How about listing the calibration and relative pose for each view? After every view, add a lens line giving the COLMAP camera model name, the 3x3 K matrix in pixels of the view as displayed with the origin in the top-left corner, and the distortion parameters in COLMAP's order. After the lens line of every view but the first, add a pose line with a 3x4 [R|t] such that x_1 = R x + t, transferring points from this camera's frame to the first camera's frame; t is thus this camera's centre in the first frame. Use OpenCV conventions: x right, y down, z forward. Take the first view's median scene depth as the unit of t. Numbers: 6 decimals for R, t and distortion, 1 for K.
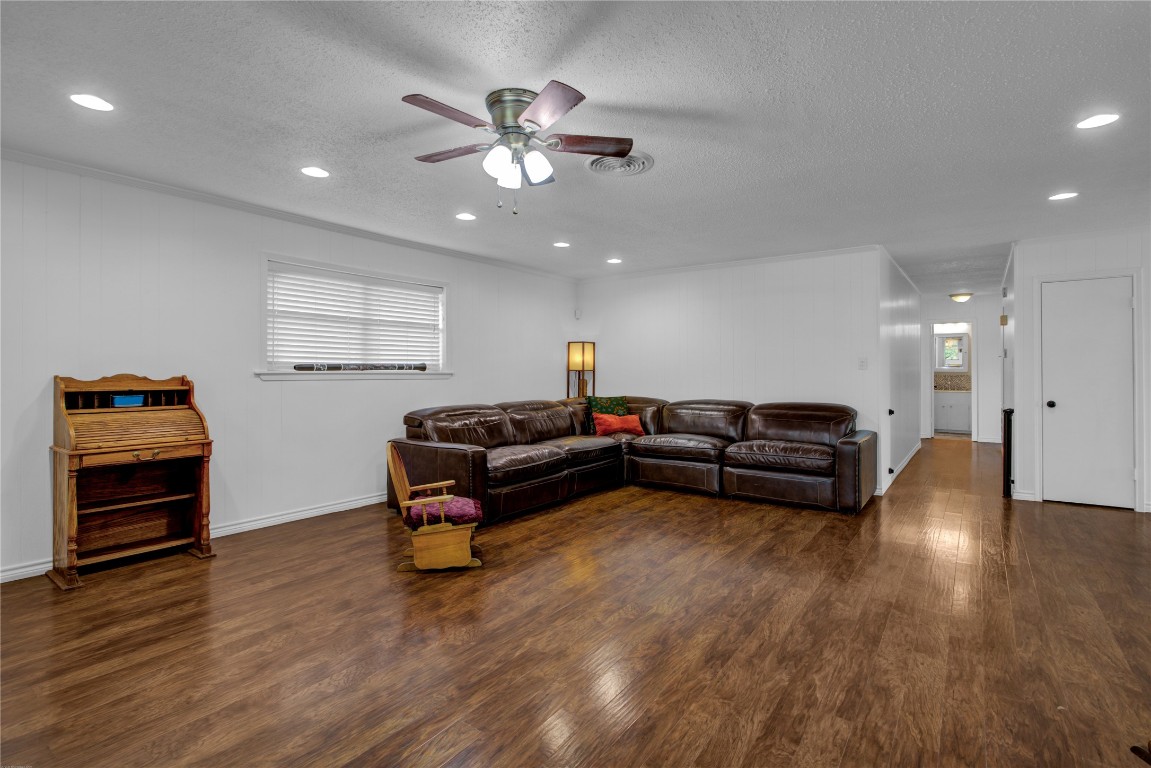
lens RADIAL K [[569.1, 0, 581.6], [0, 569.1, 375.1], [0, 0, 1]] dist [-0.012975, 0.002500]
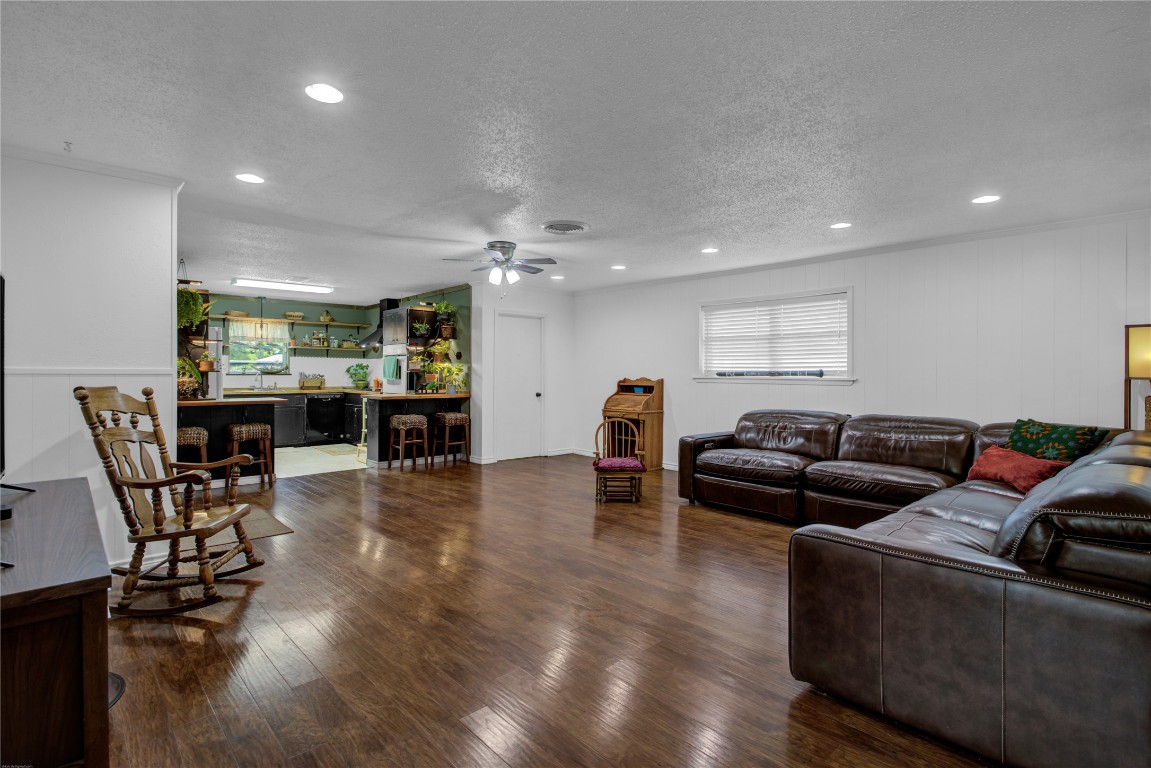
lens RADIAL K [[569.1, 0, 572.8], [0, 569.1, 375.8], [0, 0, 1]] dist [-0.012975, 0.002500]
pose [[-0.223419, 0.001142, -0.974722, 0.984764], [-0.011086, 0.999932, 0.003713, -0.009848], [0.974660, 0.011635, -0.223391, 0.917413]]
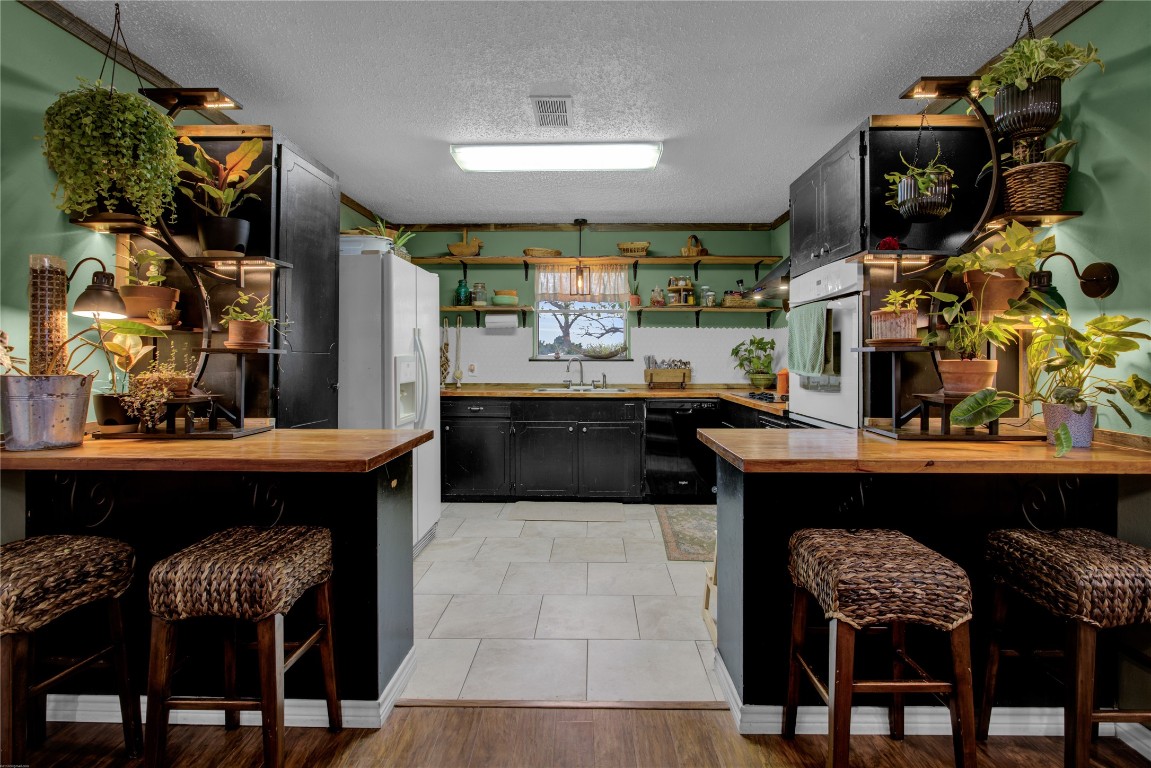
lens RADIAL K [[569.1, 0, 575.0], [0, 569.1, 350.3], [0, 0, 1]] dist [-0.012975, 0.002500]
pose [[-0.827676, -0.011873, -0.561081, -0.075088], [-0.008847, 0.999928, -0.008109, -0.004348], [0.561137, -0.001748, -0.827721, 0.324094]]
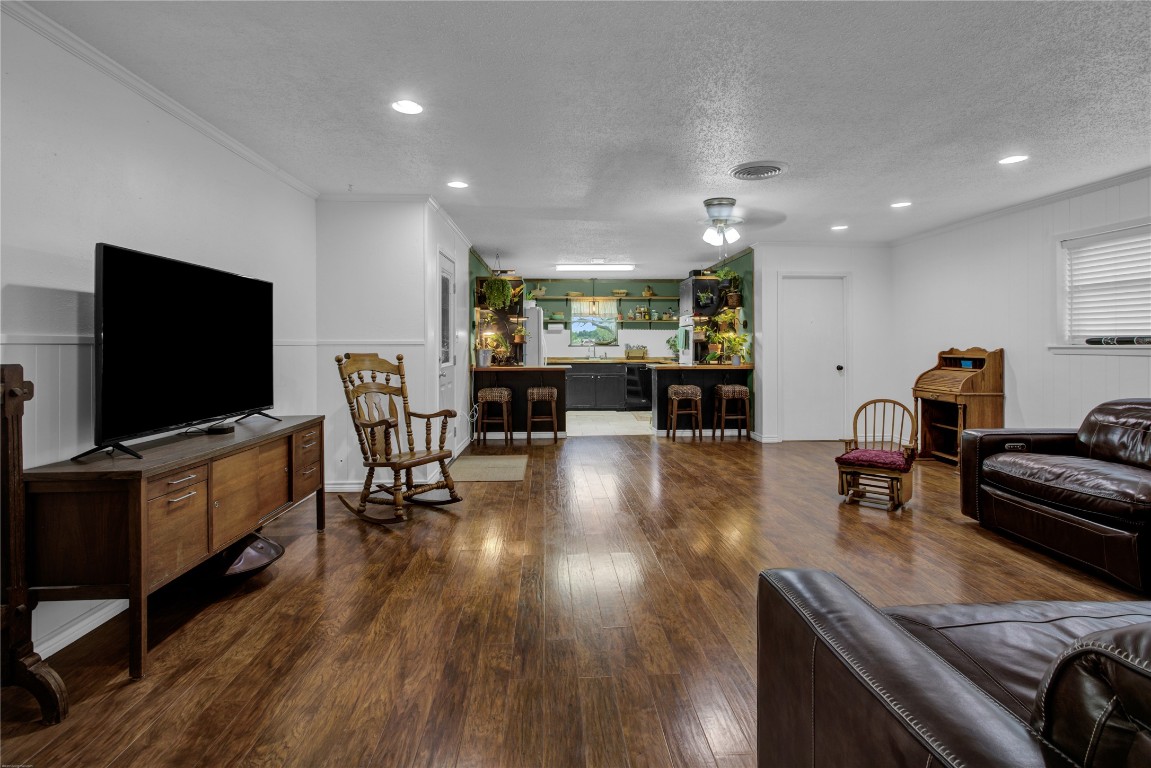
lens RADIAL K [[569.1, 0, 565.1], [0, 569.1, 345.6], [0, 0, 1]] dist [-0.012975, 0.002500]
pose [[-0.800113, 0.000208, -0.599850, 0.763364], [-0.003792, 0.999978, 0.005405, -0.007543], [0.599838, 0.006600, -0.800094, 1.177645]]
